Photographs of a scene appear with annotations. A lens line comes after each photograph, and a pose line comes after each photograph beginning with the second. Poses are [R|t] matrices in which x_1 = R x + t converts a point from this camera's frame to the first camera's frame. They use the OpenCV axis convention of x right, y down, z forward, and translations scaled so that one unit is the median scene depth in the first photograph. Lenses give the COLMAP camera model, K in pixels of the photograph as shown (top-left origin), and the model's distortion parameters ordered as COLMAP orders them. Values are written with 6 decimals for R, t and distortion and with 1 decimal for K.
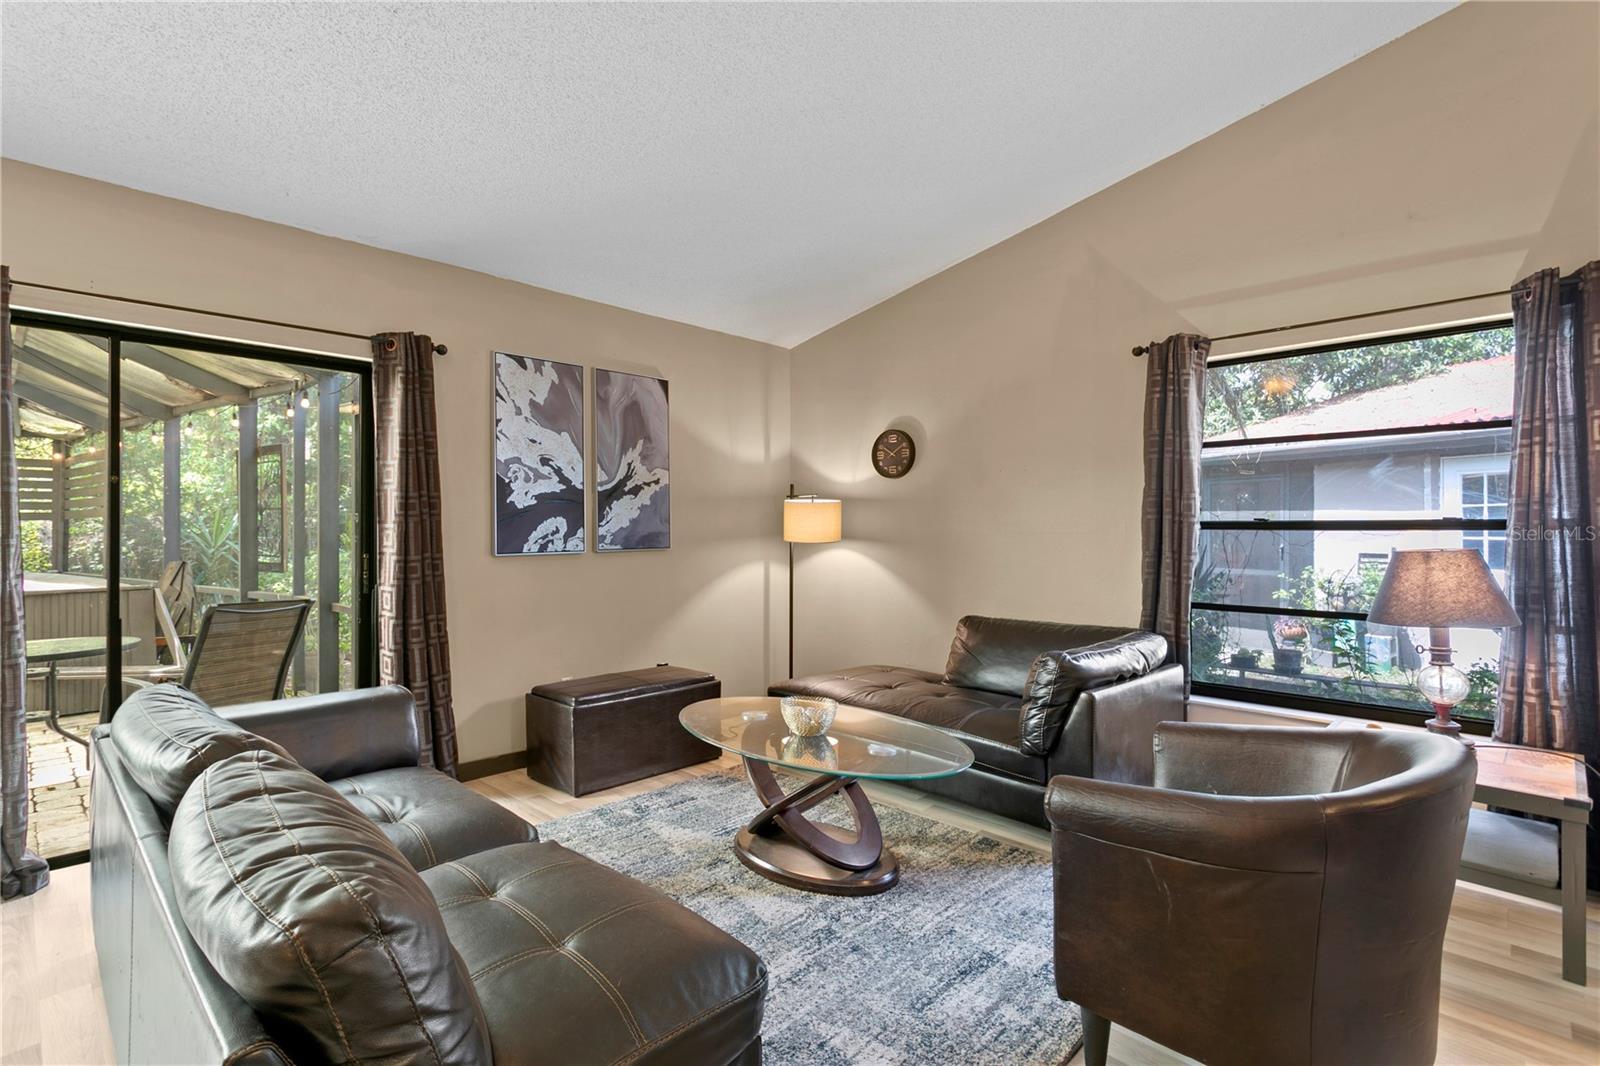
lens RADIAL K [[755.3, 0, 796.9], [0, 755.3, 526.6], [0, 0, 1]] dist [0.010312, 0.000026]
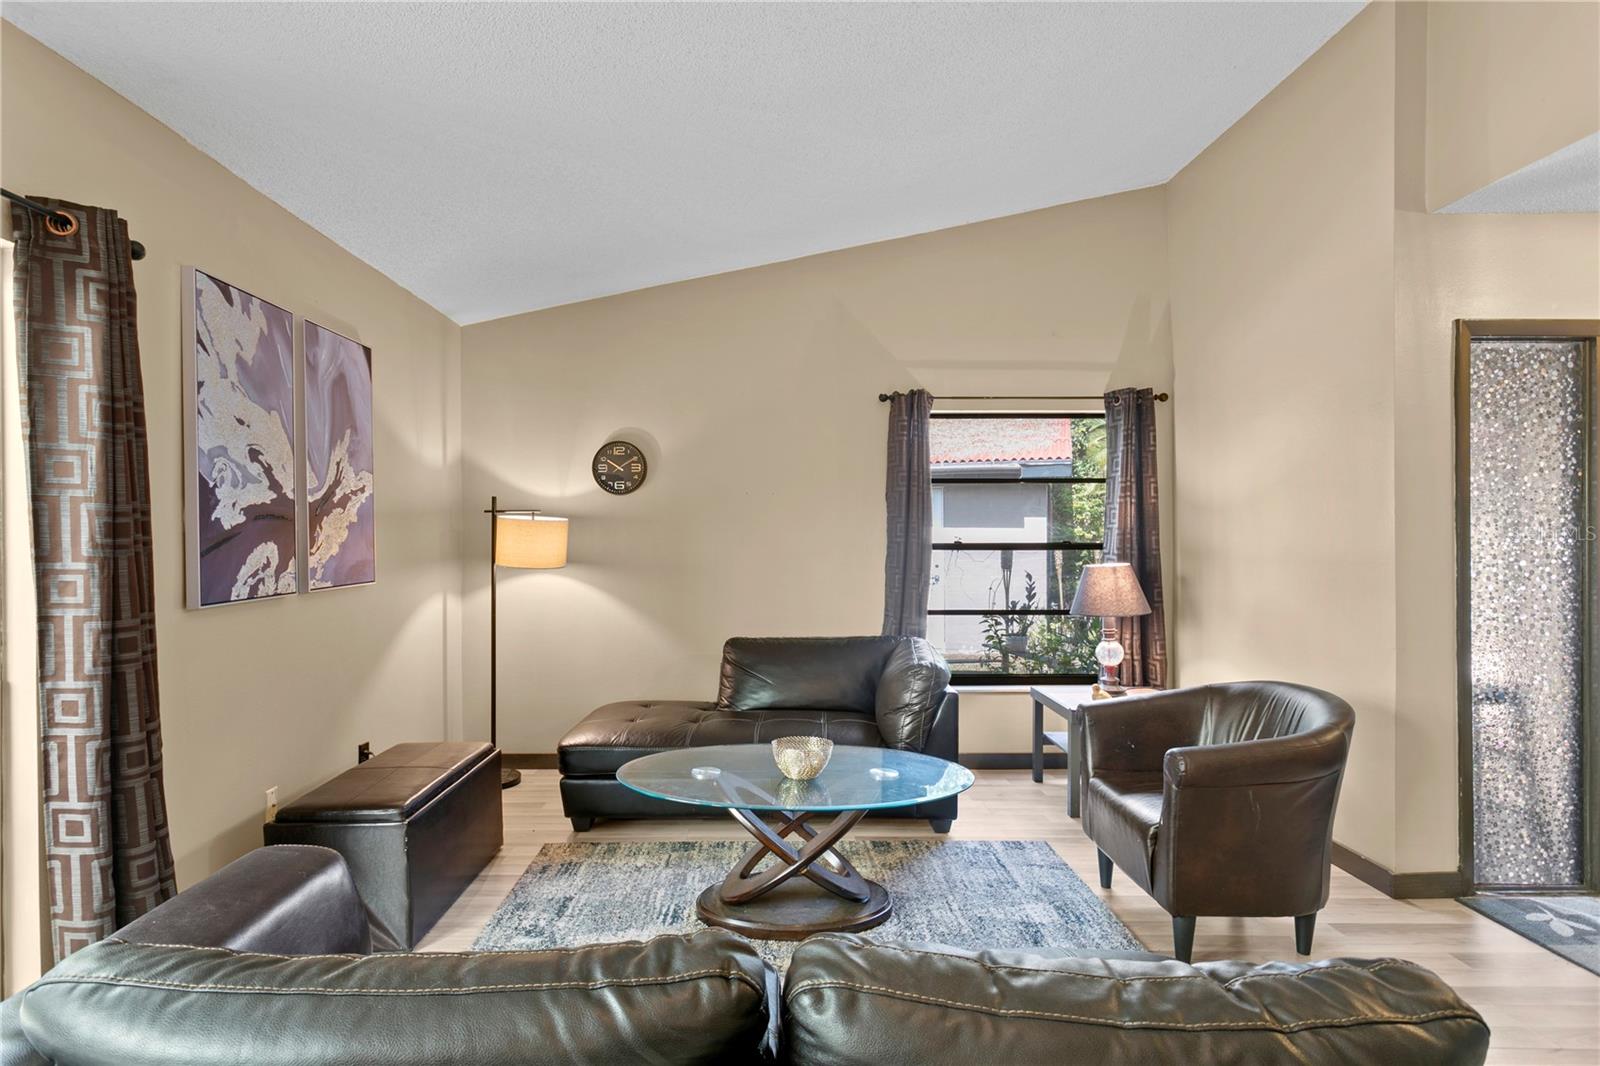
lens RADIAL K [[807.3, 0, 772.8], [0, 807.3, 536.0], [0, 0, 1]] dist [0.011673, 0.001677]
pose [[0.714791, -0.001969, 0.699335, -0.505752], [-0.000464, 0.999994, 0.003289, -0.020916], [-0.699338, -0.002675, 0.714787, 0.212812]]
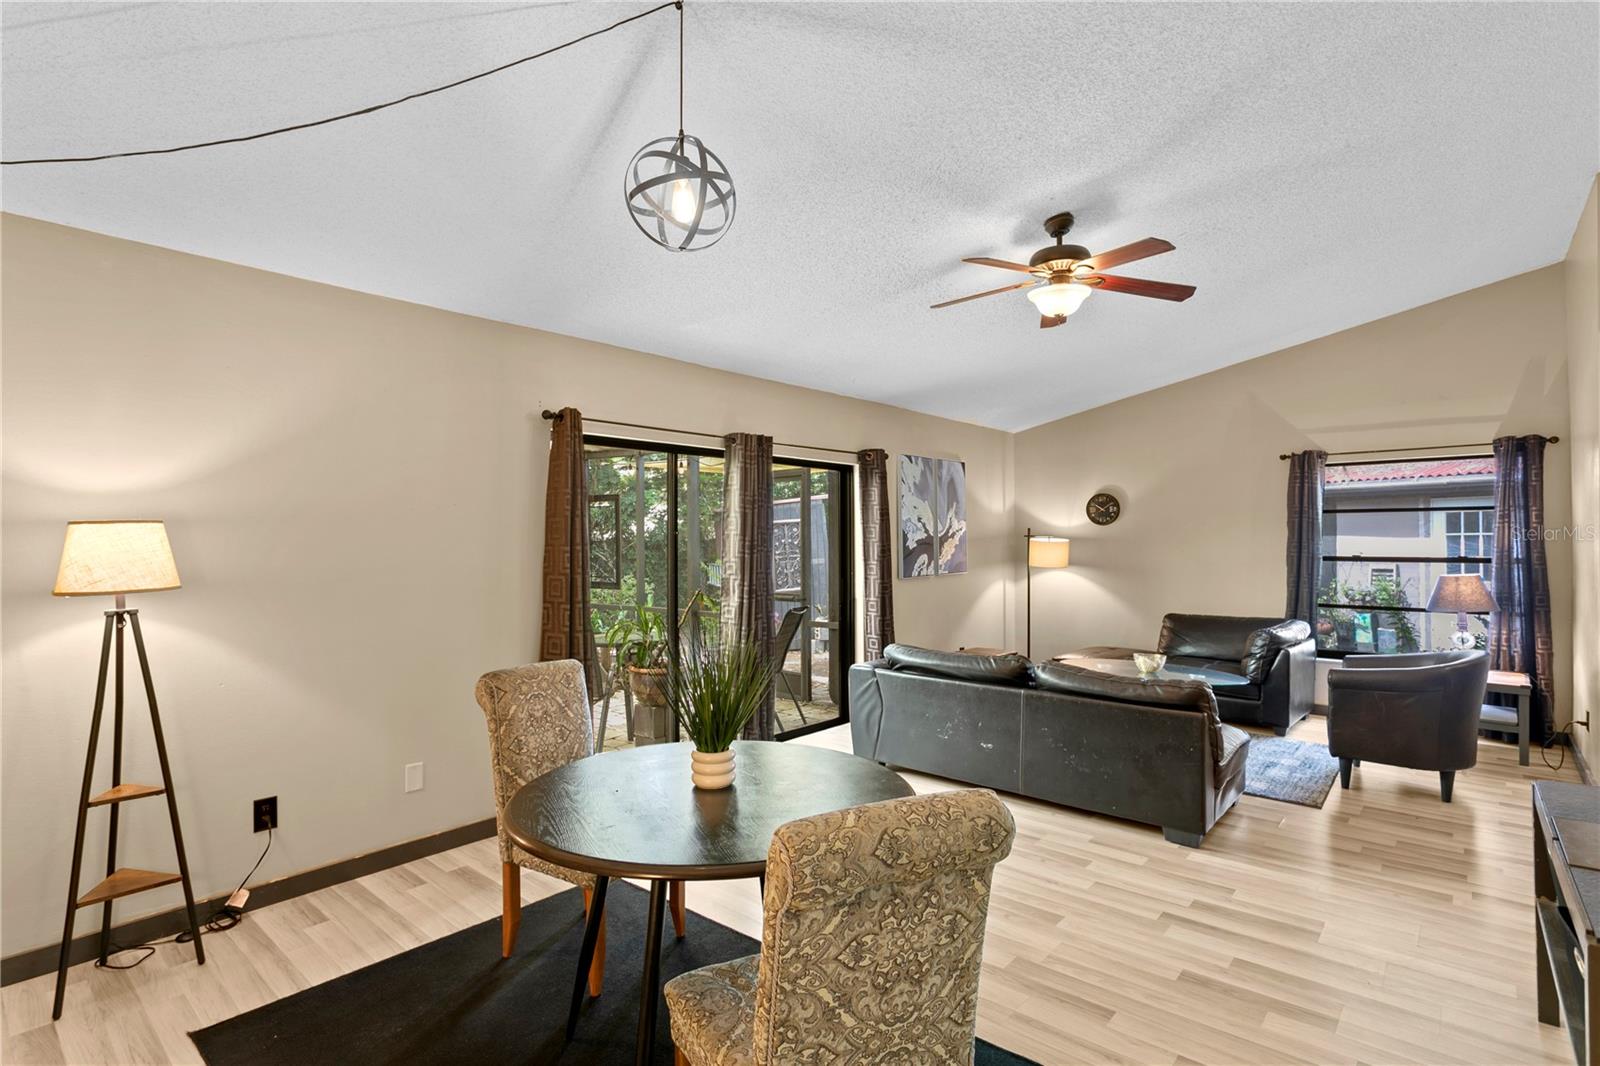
lens RADIAL K [[807.3, 0, 797.3], [0, 807.3, 533.8], [0, 0, 1]] dist [0.011673, 0.001677]
pose [[0.997878, -0.003742, 0.064998, -0.714463], [0.003841, 0.999992, -0.001399, -0.055508], [-0.064993, 0.001645, 0.997884, -0.707043]]
